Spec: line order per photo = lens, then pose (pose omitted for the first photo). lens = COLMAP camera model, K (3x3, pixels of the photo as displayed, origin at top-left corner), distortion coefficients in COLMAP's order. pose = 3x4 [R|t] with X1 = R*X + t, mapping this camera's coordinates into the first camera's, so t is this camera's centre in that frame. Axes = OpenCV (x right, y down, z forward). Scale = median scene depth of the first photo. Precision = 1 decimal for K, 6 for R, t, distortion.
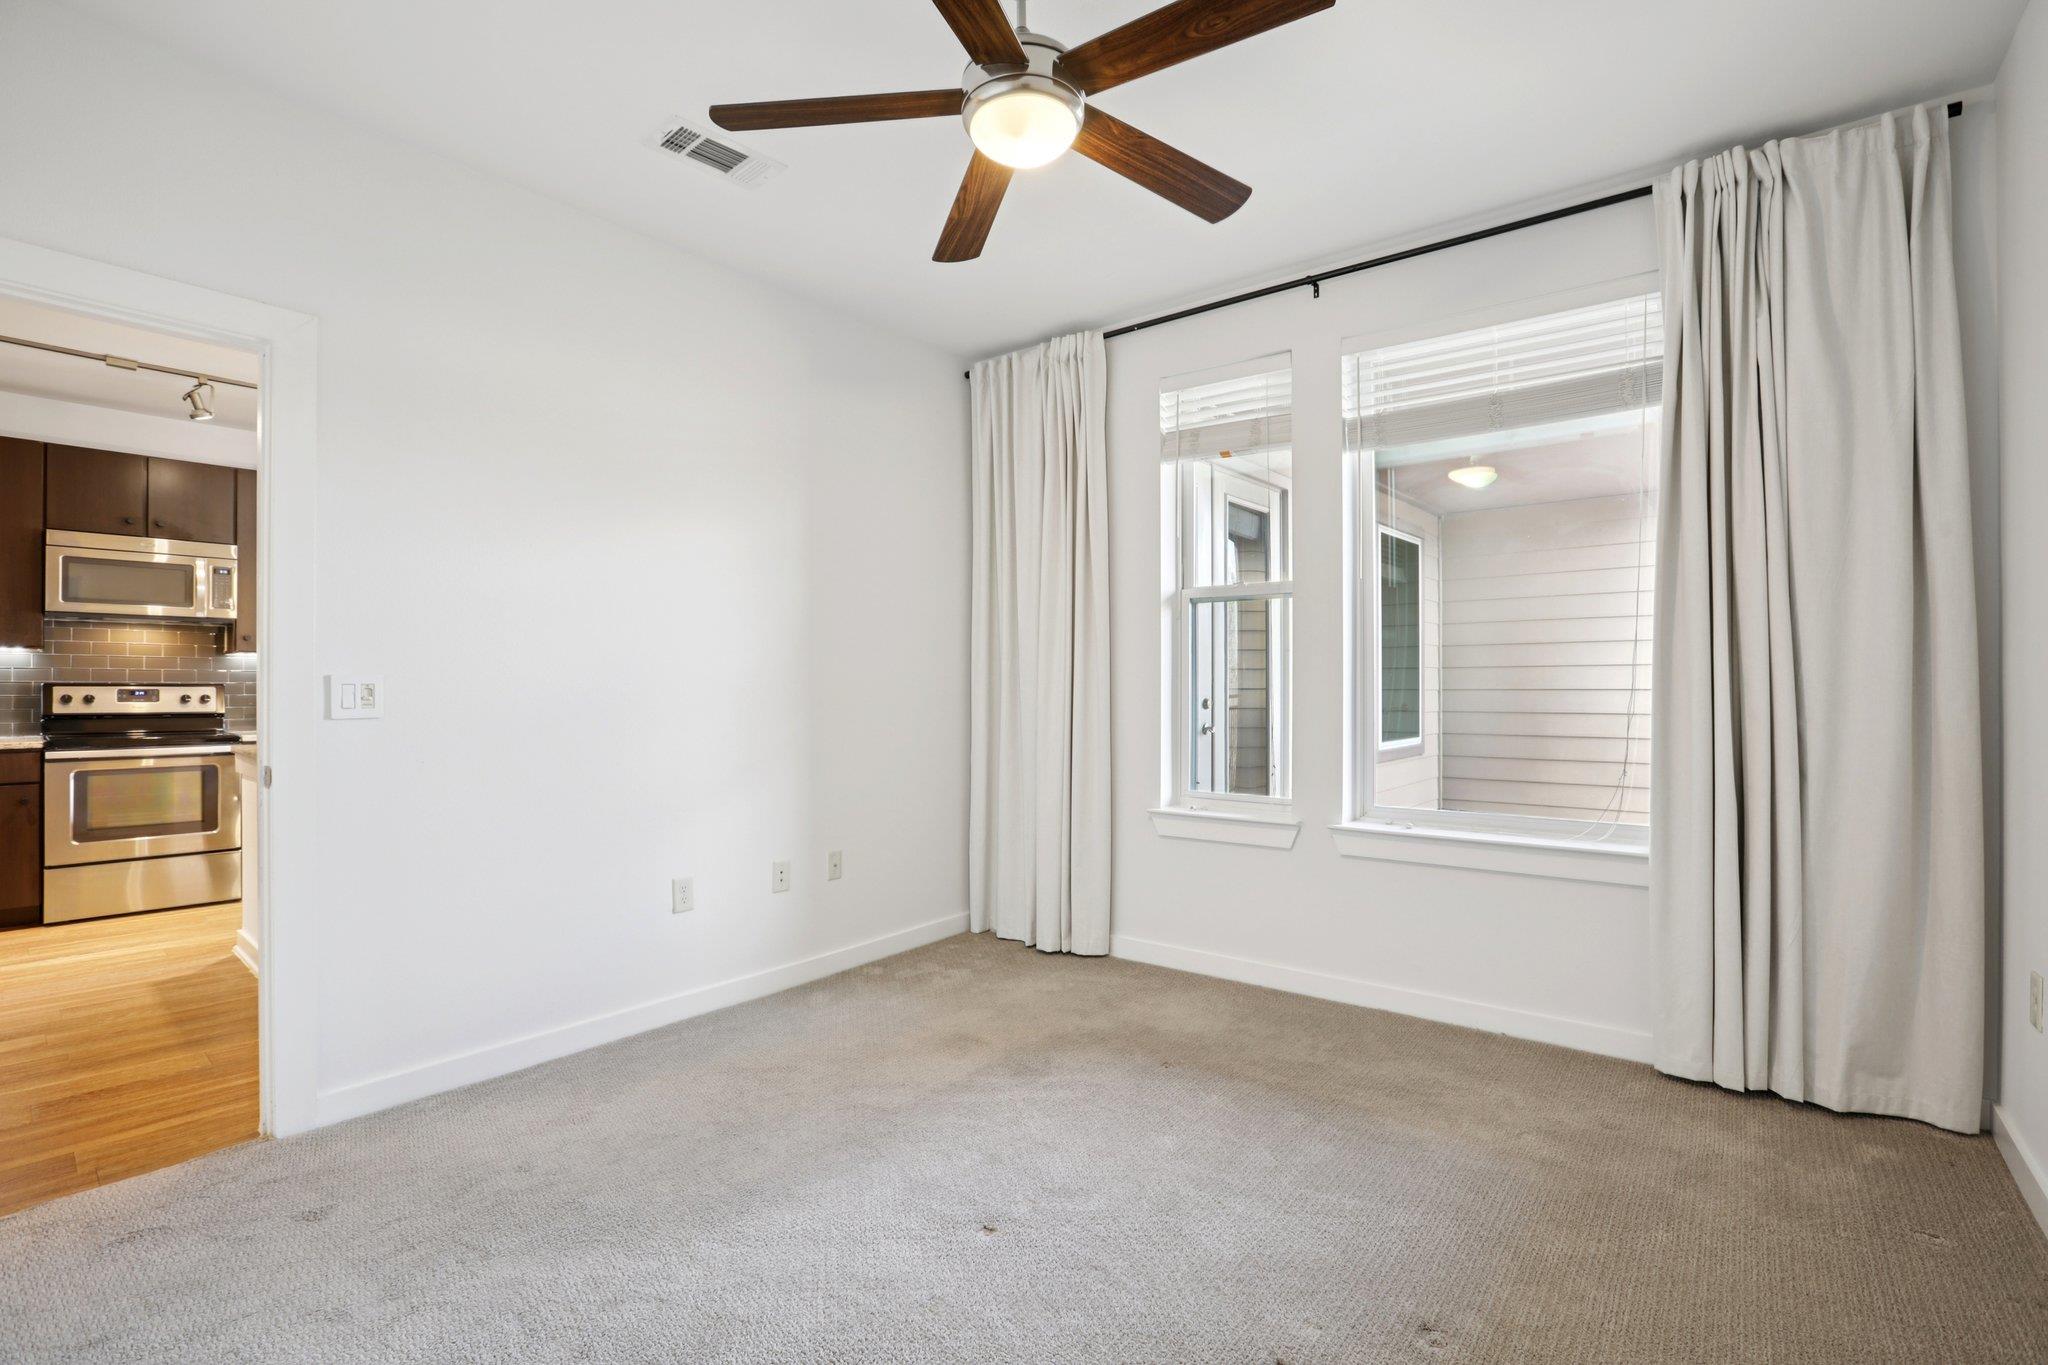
lens RADIAL K [[928.9, 0, 1039.1], [0, 928.9, 681.8], [0, 0, 1]] dist [-0.024258, 0.003693]
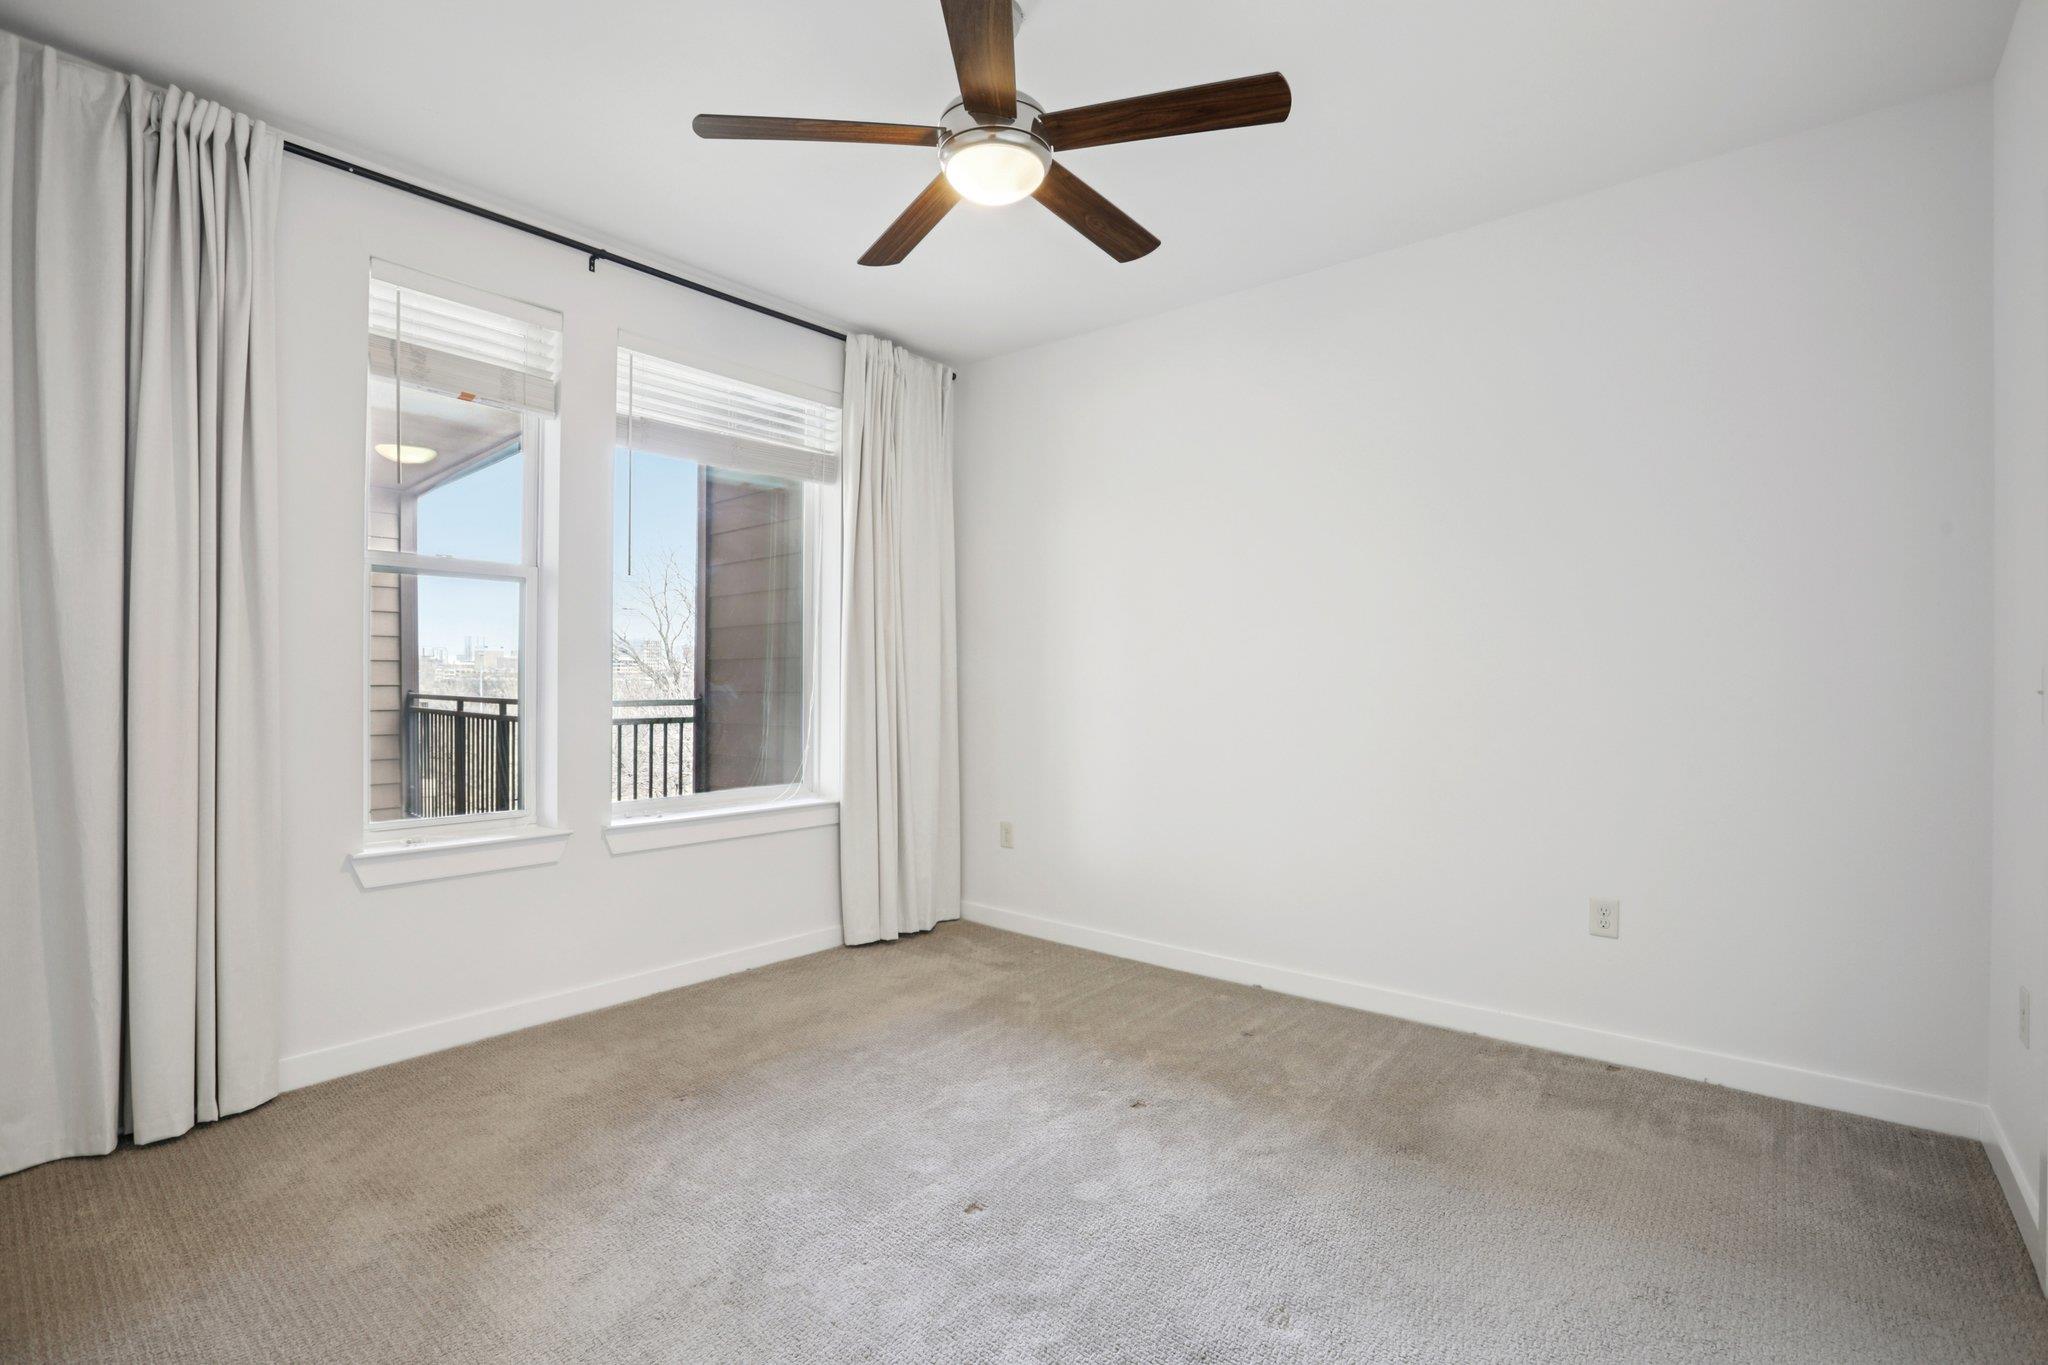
lens RADIAL K [[928.9, 0, 1017.0], [0, 928.9, 688.5], [0, 0, 1]] dist [-0.024258, 0.003693]
pose [[0.064891, -0.004914, 0.997880, -0.649397], [-0.006689, 0.999963, 0.005359, 0.002319], [-0.997870, -0.007023, 0.064856, 0.533064]]
